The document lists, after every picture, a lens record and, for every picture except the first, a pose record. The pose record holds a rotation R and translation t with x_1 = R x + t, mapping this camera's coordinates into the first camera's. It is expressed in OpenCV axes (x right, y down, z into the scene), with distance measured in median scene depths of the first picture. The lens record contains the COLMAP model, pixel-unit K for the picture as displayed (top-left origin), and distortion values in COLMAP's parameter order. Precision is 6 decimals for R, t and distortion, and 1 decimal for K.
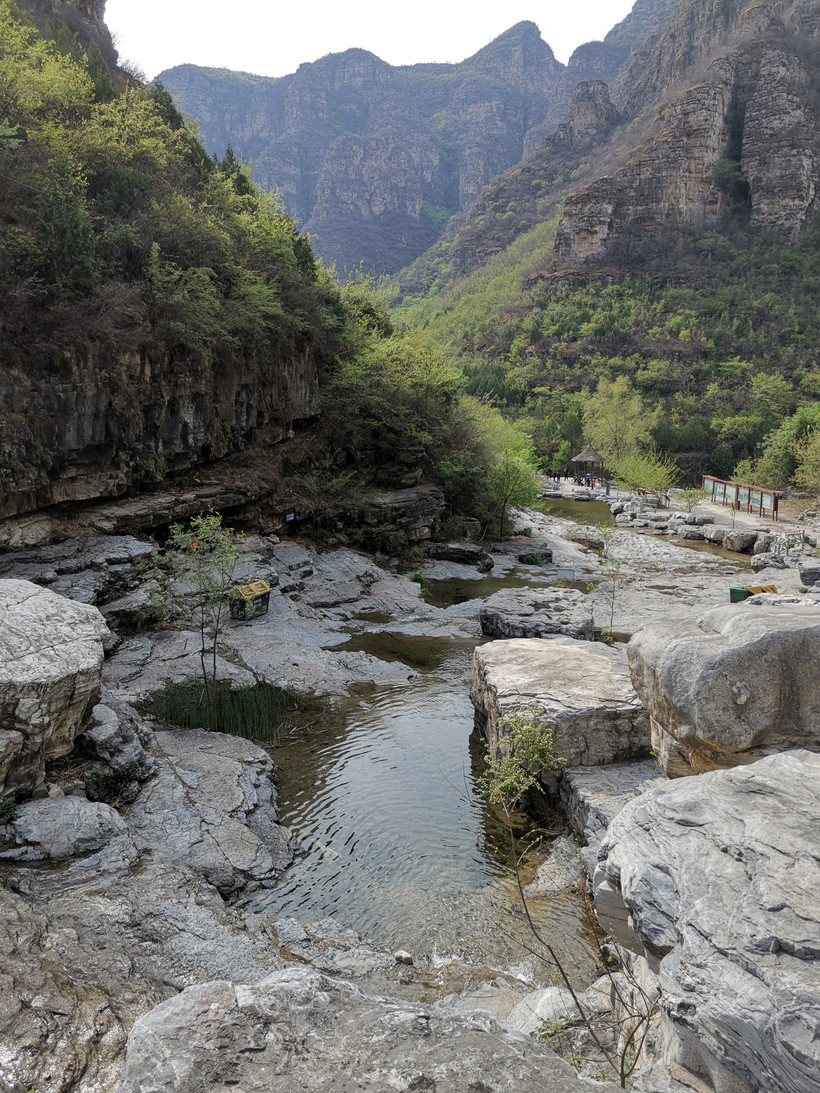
lens RADIAL K [[872.2, 0, 411.5], [0, 872.2, 546.1], [0, 0, 1]] dist [0.002785, -0.008594]
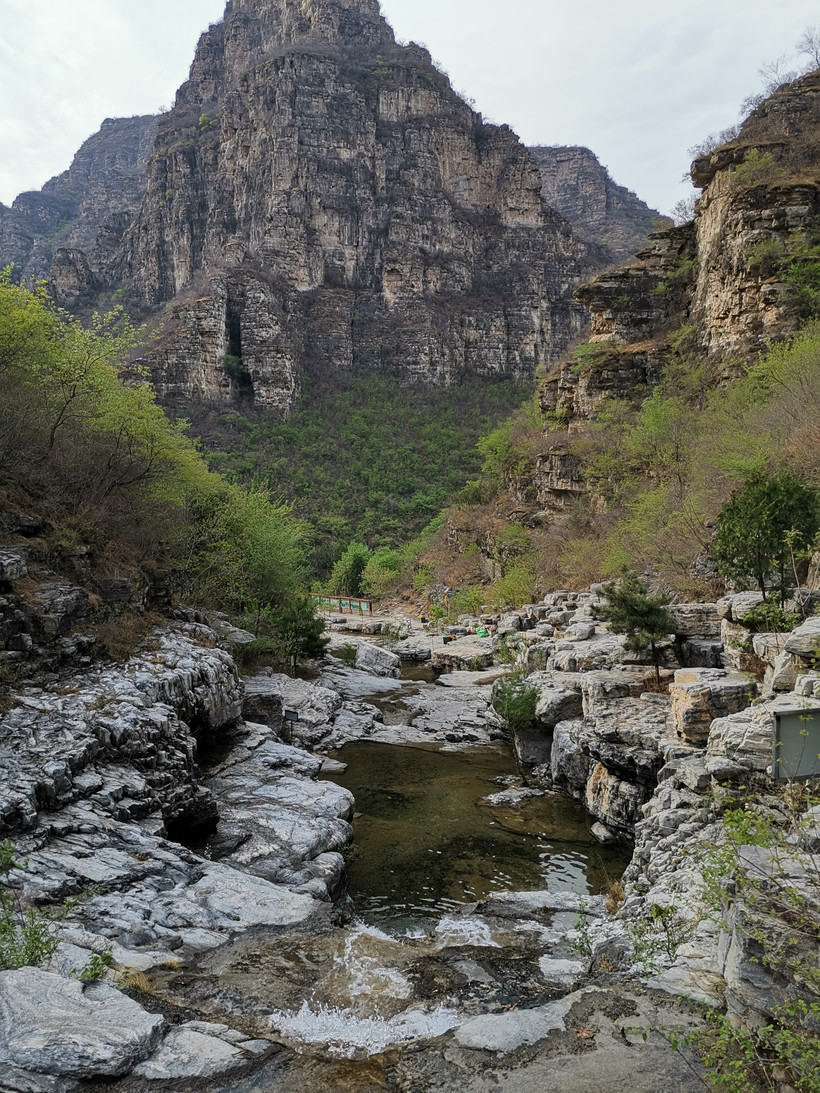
lens RADIAL K [[872.2, 0, 409.5], [0, 872.2, 546.6], [0, 0, 1]] dist [0.002785, -0.008594]
pose [[0.808565, -0.050218, 0.586261, -0.219140], [0.122948, 0.988777, -0.084871, -0.003674], [-0.575419, 0.140703, 0.805665, -0.198082]]
